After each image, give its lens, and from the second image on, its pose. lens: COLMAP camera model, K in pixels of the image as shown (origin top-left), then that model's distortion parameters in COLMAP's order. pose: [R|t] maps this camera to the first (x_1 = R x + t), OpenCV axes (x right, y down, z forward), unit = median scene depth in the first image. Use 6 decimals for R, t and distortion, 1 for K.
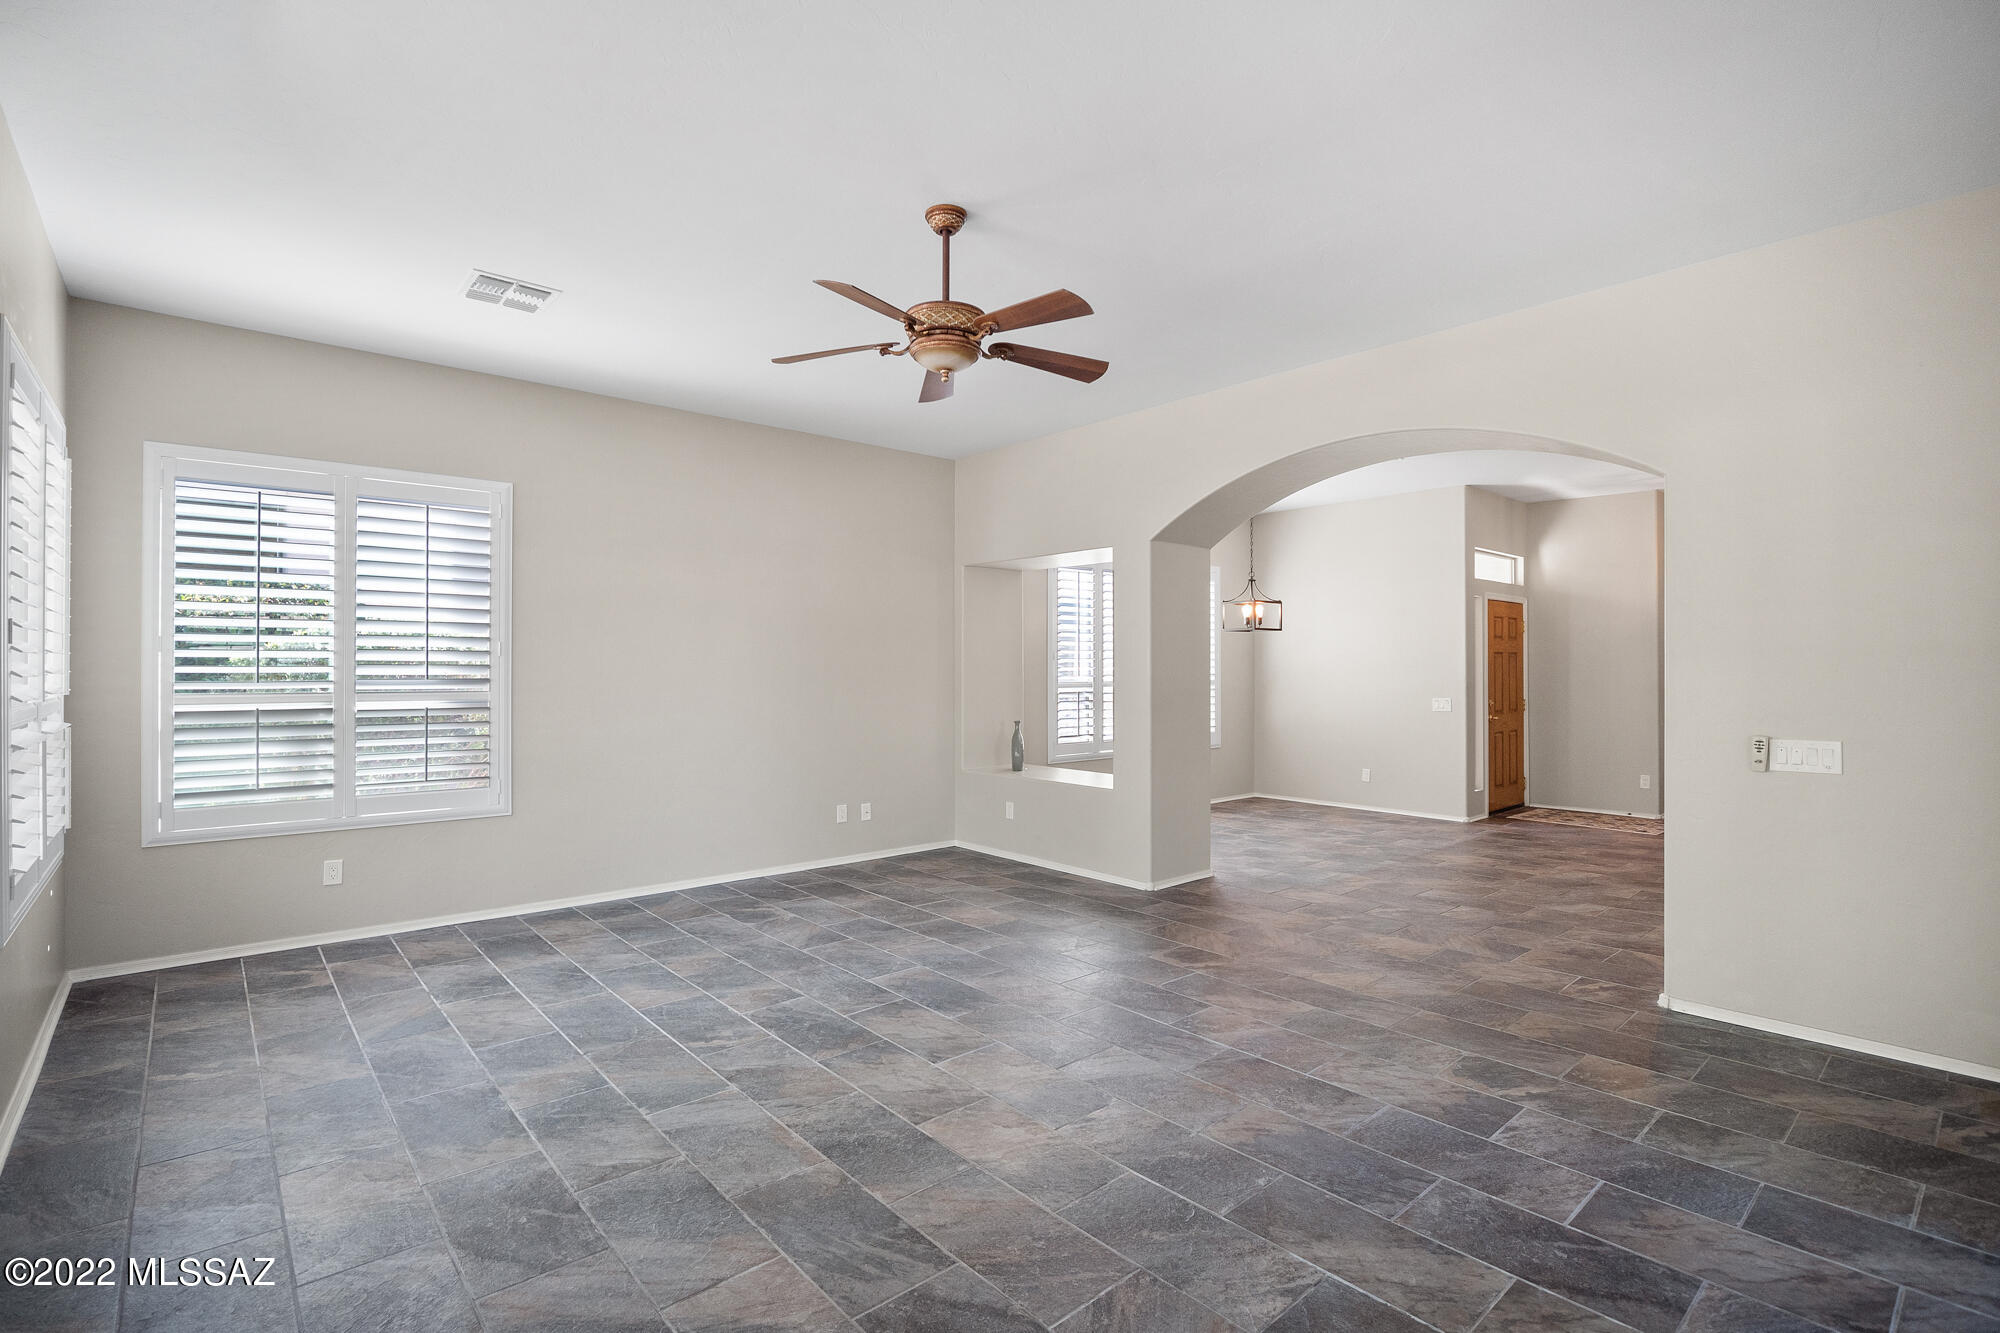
lens RADIAL K [[934.0, 0, 1007.6], [0, 934.0, 651.5], [0, 0, 1]] dist [-0.012512, -0.000322]
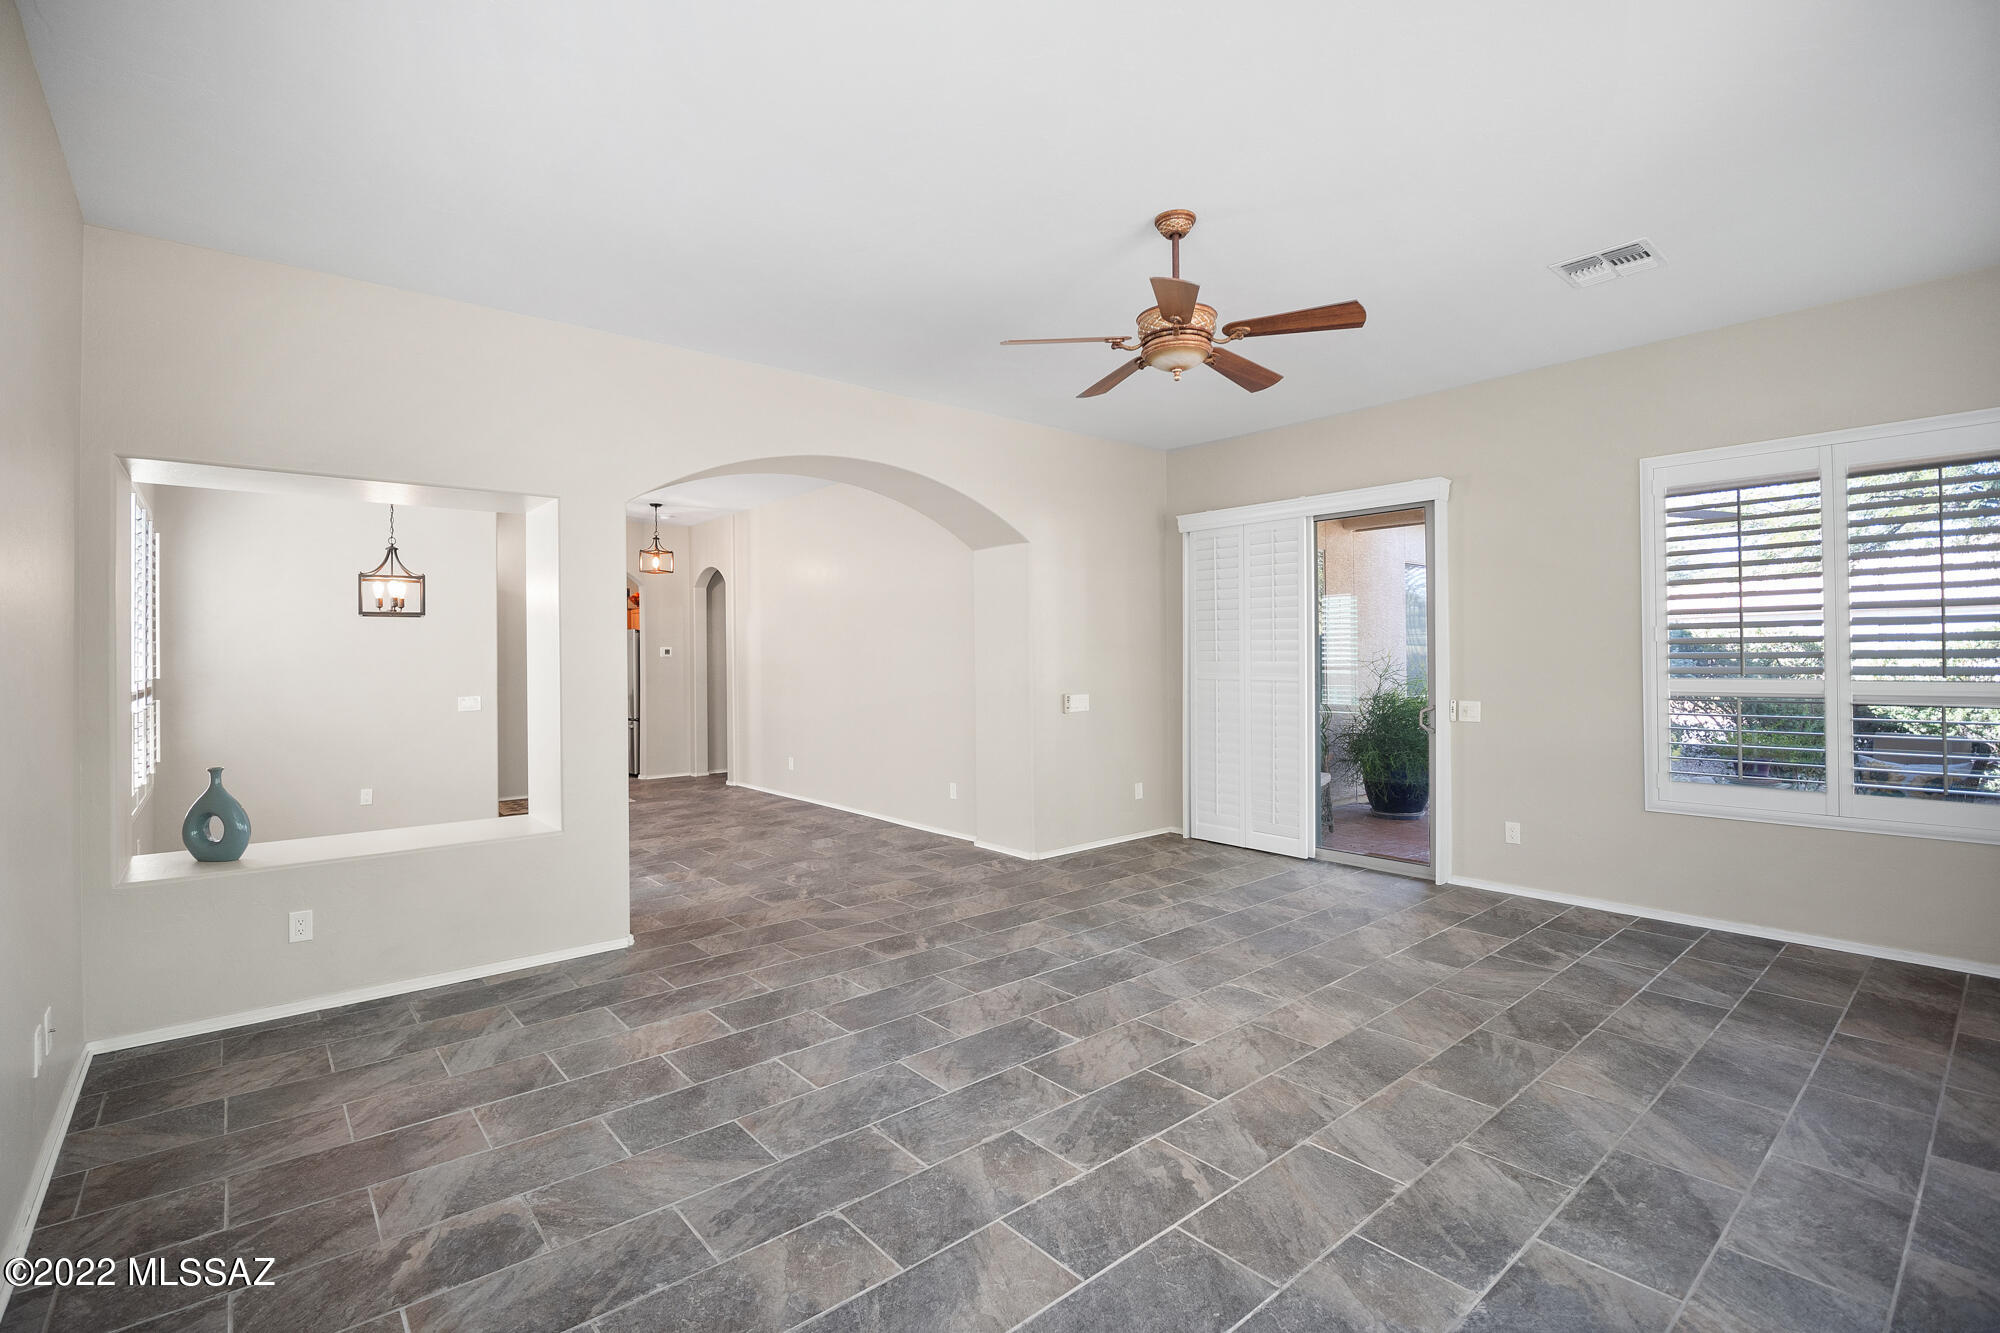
lens RADIAL K [[901.7, 0, 1001.2], [0, 901.7, 657.9], [0, 0, 1]] dist [-0.011256, -0.001046]
pose [[0.018977, -0.003481, 0.999814, -0.766879], [-0.007467, 0.999966, 0.003624, 0.010529], [-0.999792, -0.007535, 0.018950, 0.858197]]
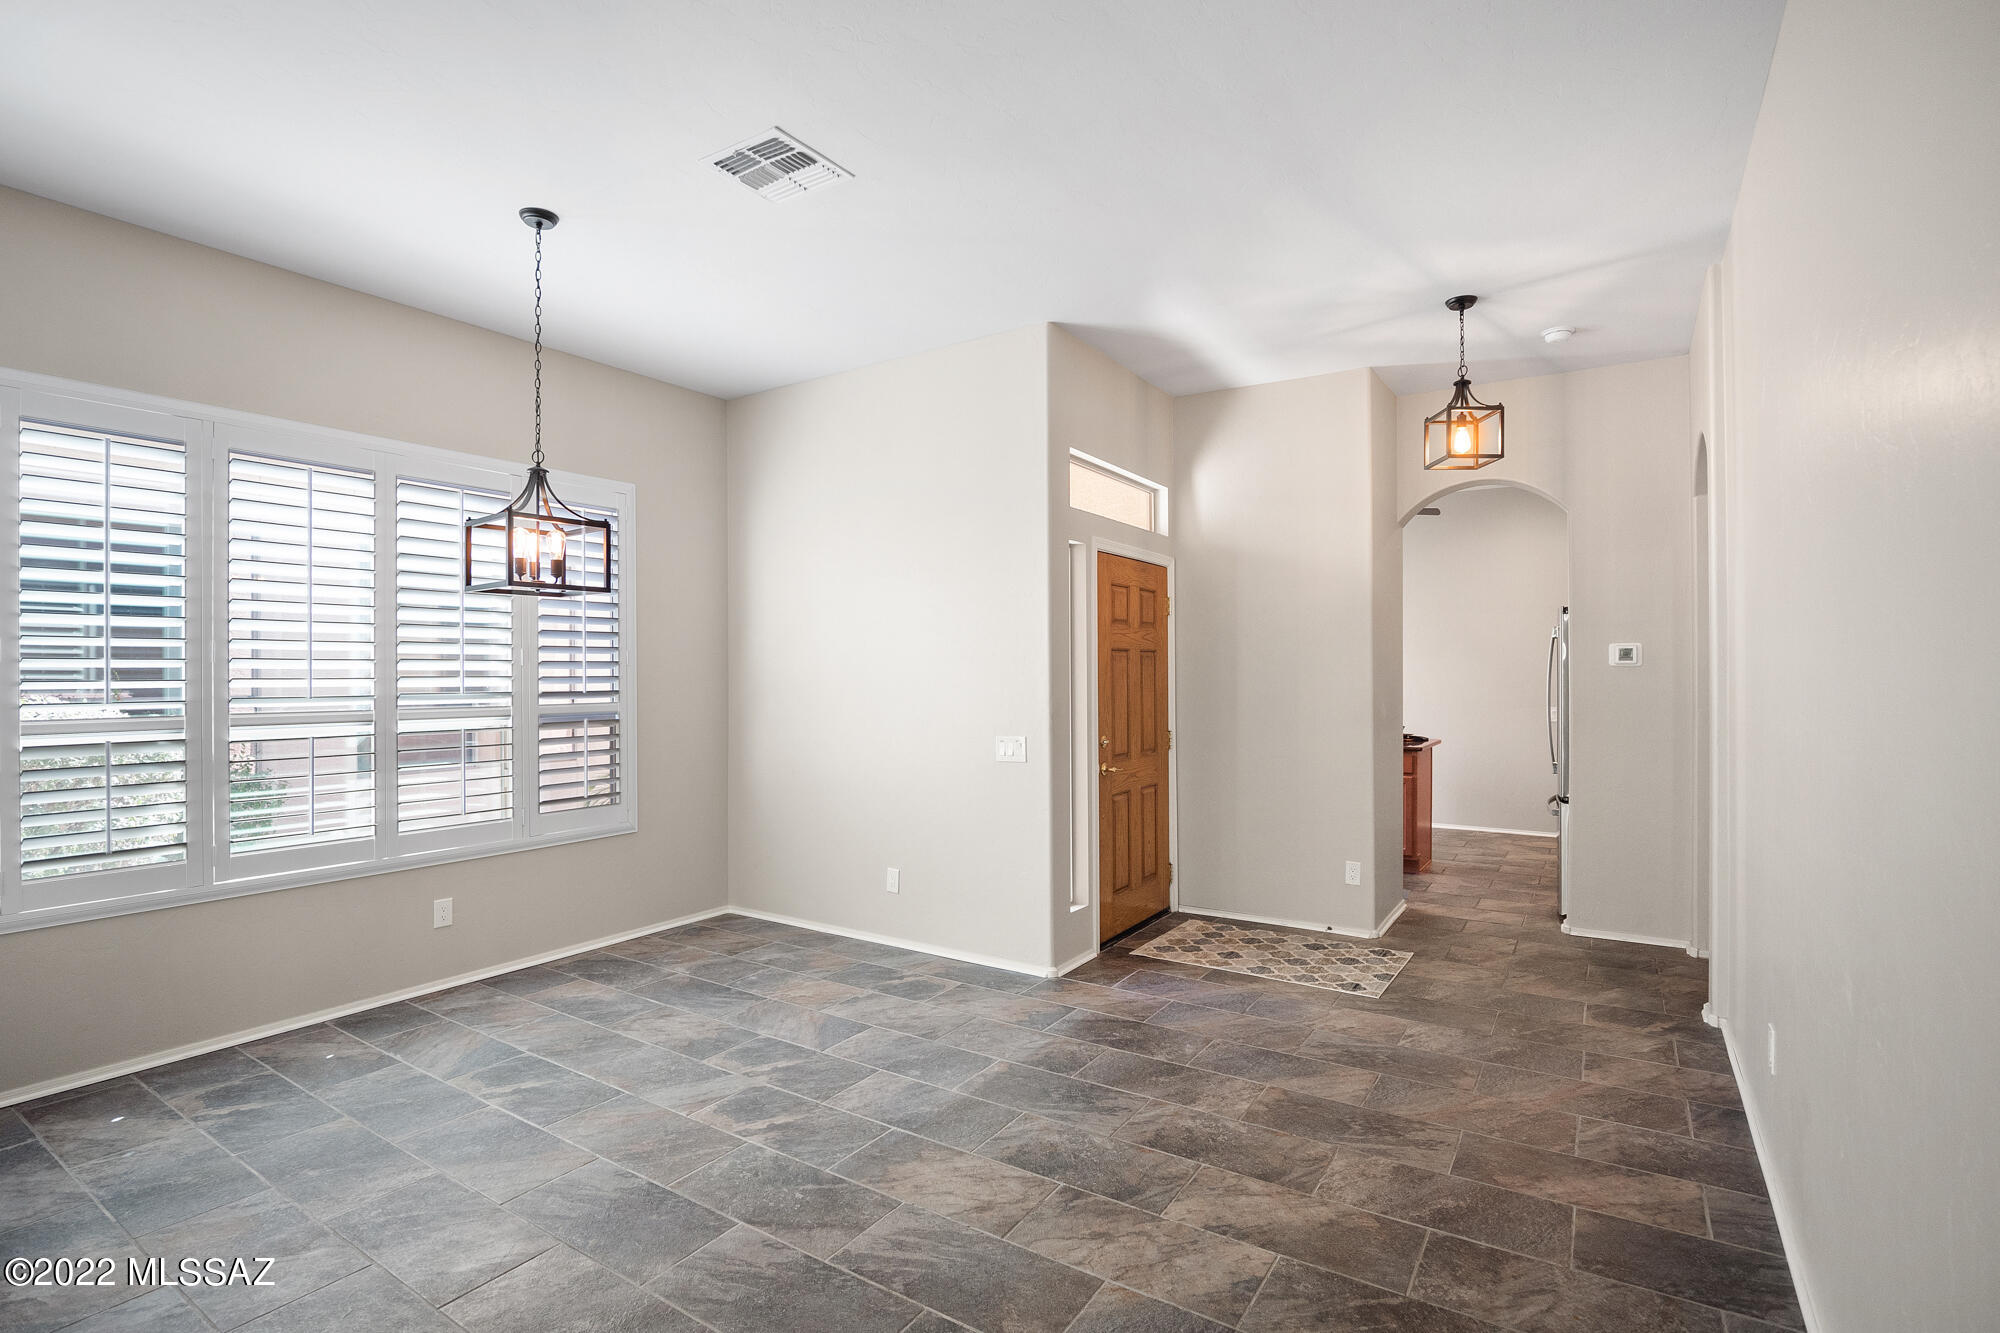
lens RADIAL K [[934.0, 0, 999.2], [0, 934.0, 670.8], [0, 0, 1]] dist [-0.012512, -0.000322]
pose [[0.966752, -0.005257, 0.255661, 0.615041], [0.003876, 0.999975, 0.005904, 0.020318], [-0.255686, -0.004717, 0.966748, 0.936928]]
